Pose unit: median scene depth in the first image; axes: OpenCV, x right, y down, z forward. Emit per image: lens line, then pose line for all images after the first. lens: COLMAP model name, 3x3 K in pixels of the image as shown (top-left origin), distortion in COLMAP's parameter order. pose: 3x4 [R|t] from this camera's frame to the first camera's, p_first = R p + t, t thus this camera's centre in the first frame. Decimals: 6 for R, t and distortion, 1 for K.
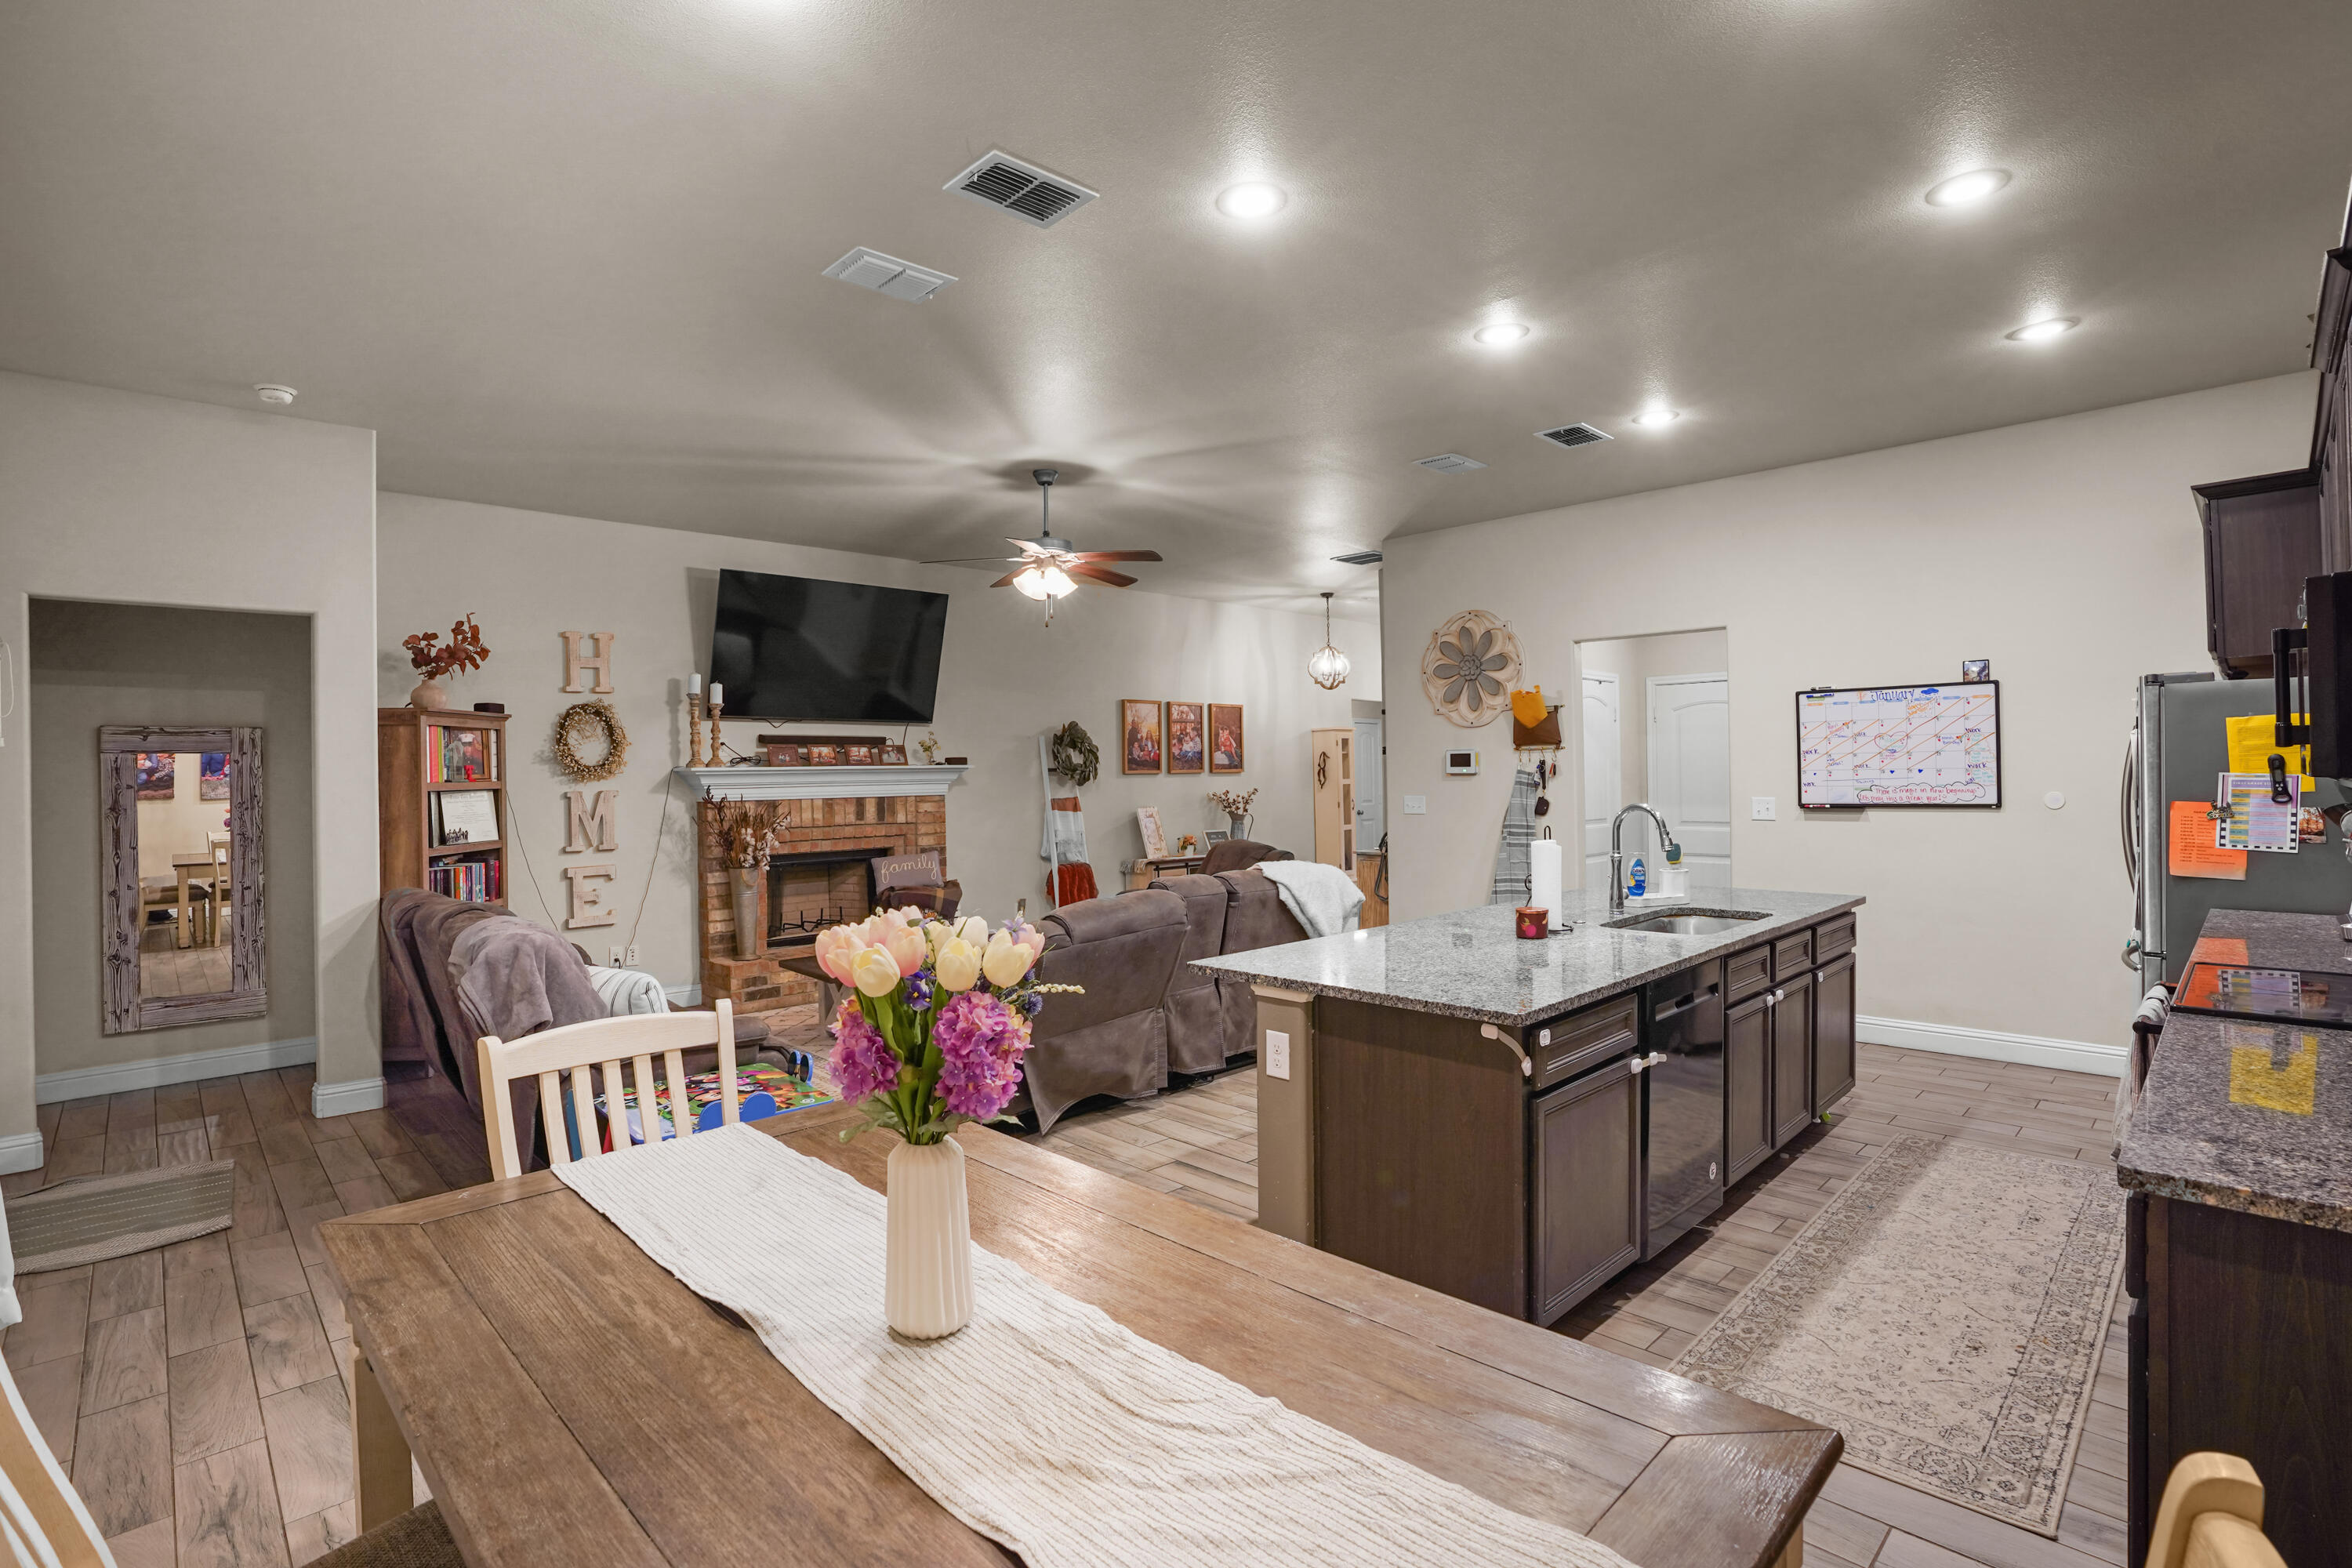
lens RADIAL K [[1122.4, 0, 1176.0], [0, 1122.4, 784.0], [0, 0, 1]] dist [-0.043052, 0.001033]
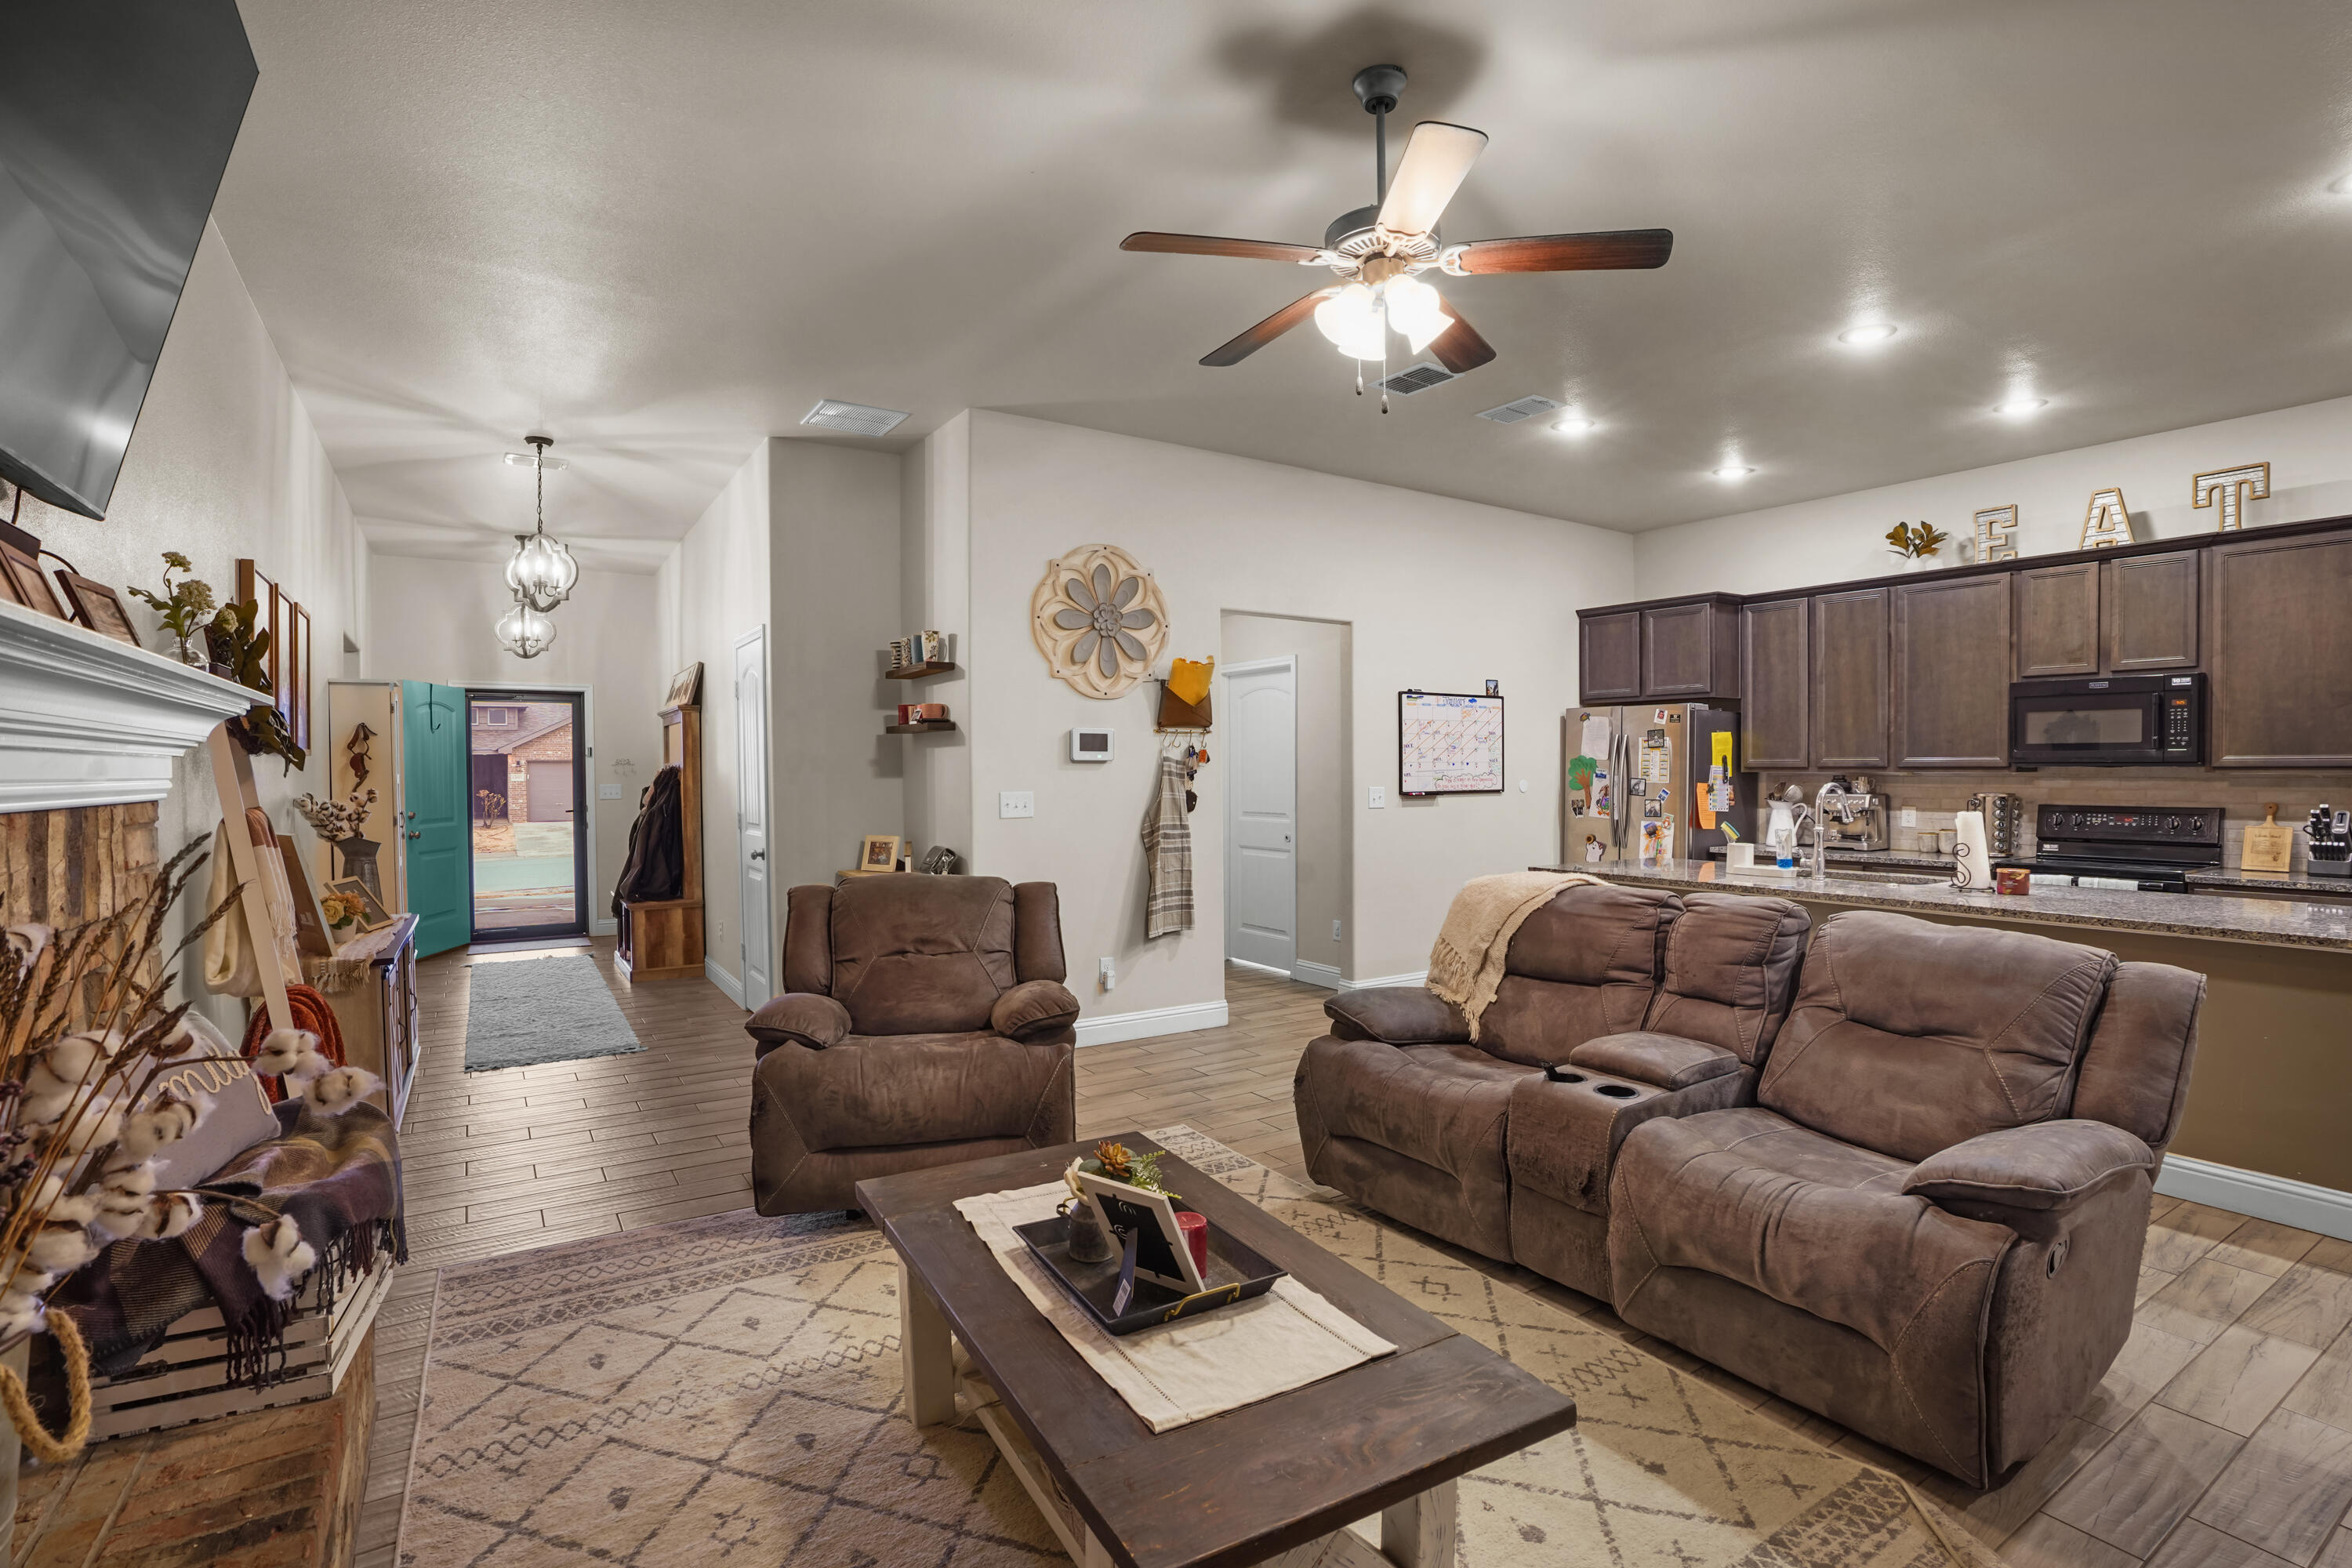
lens RADIAL K [[1122.4, 0, 1176.0], [0, 1122.4, 784.0], [0, 0, 1]] dist [-0.043052, 0.001033]
pose [[0.199597, 0.006577, 0.979856, -0.483690], [0.010032, 0.999911, -0.008756, 0.014298], [-0.979827, 0.011578, 0.199513, 0.828768]]
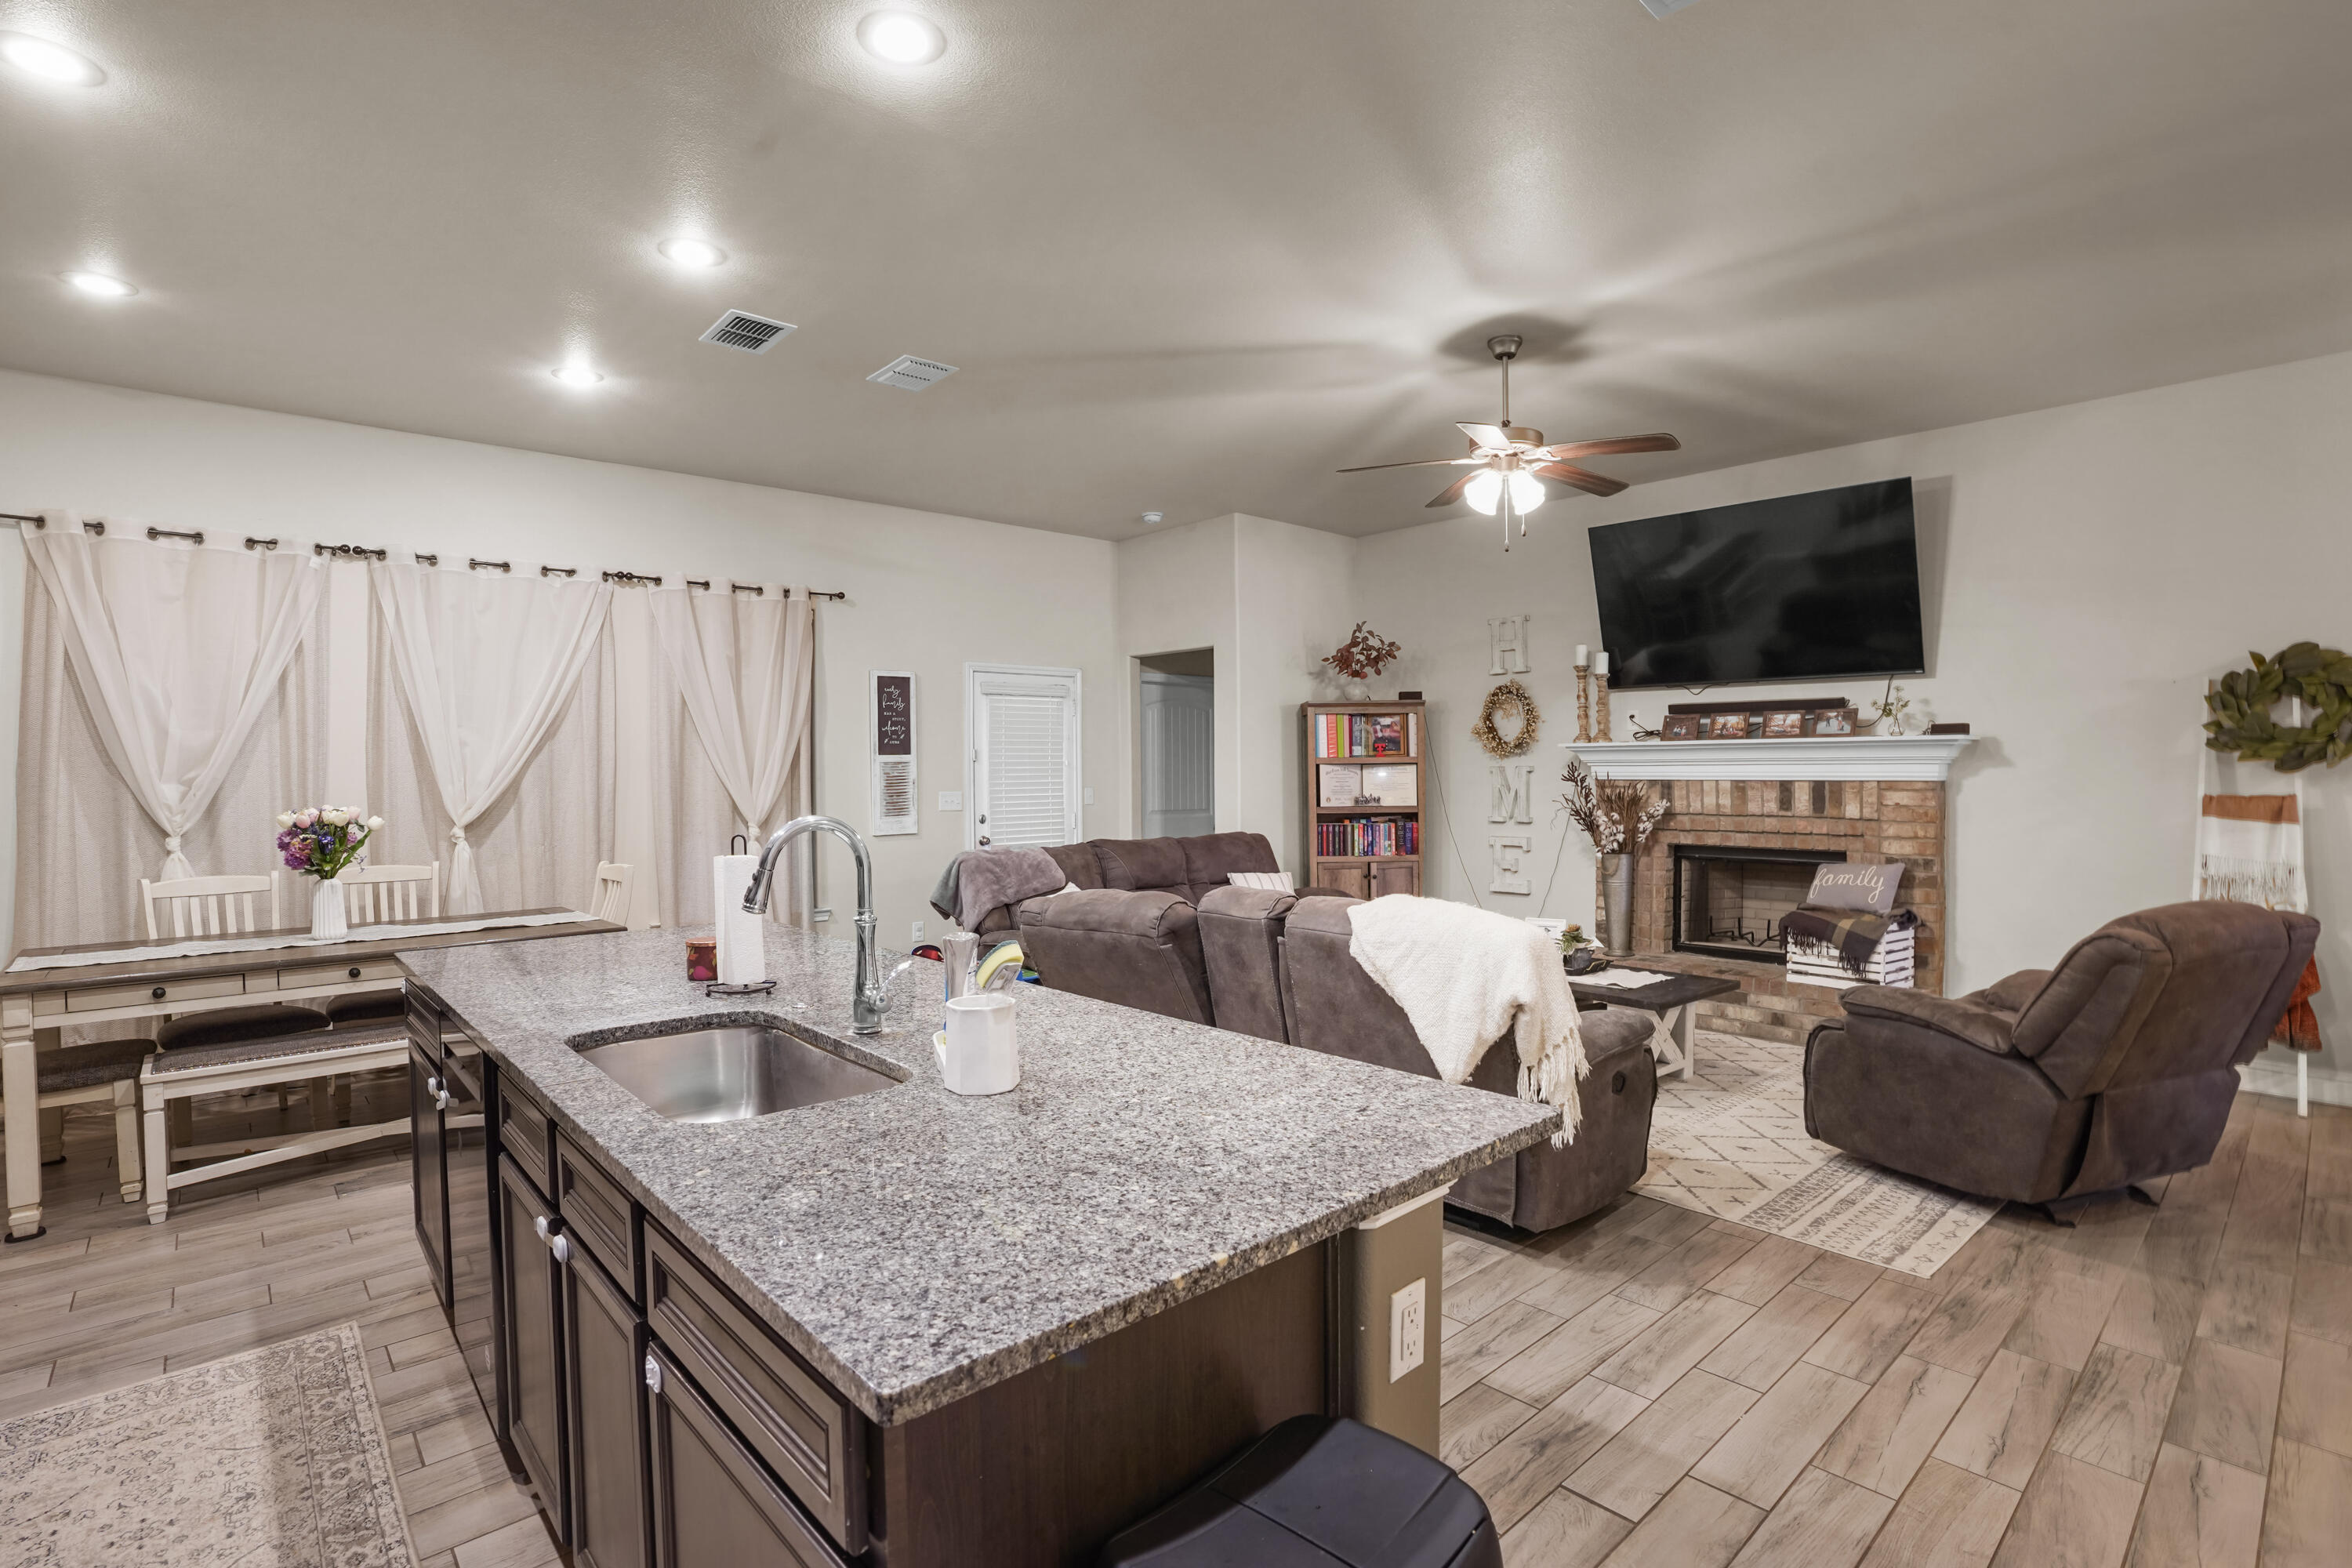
lens RADIAL K [[1122.4, 0, 1176.0], [0, 1122.4, 784.0], [0, 0, 1]] dist [-0.043052, 0.001033]
pose [[-0.035578, 0.031311, -0.998876, 0.523629], [-0.001858, 0.999505, 0.031397, -0.008939], [0.999365, 0.002973, -0.035502, 0.674798]]
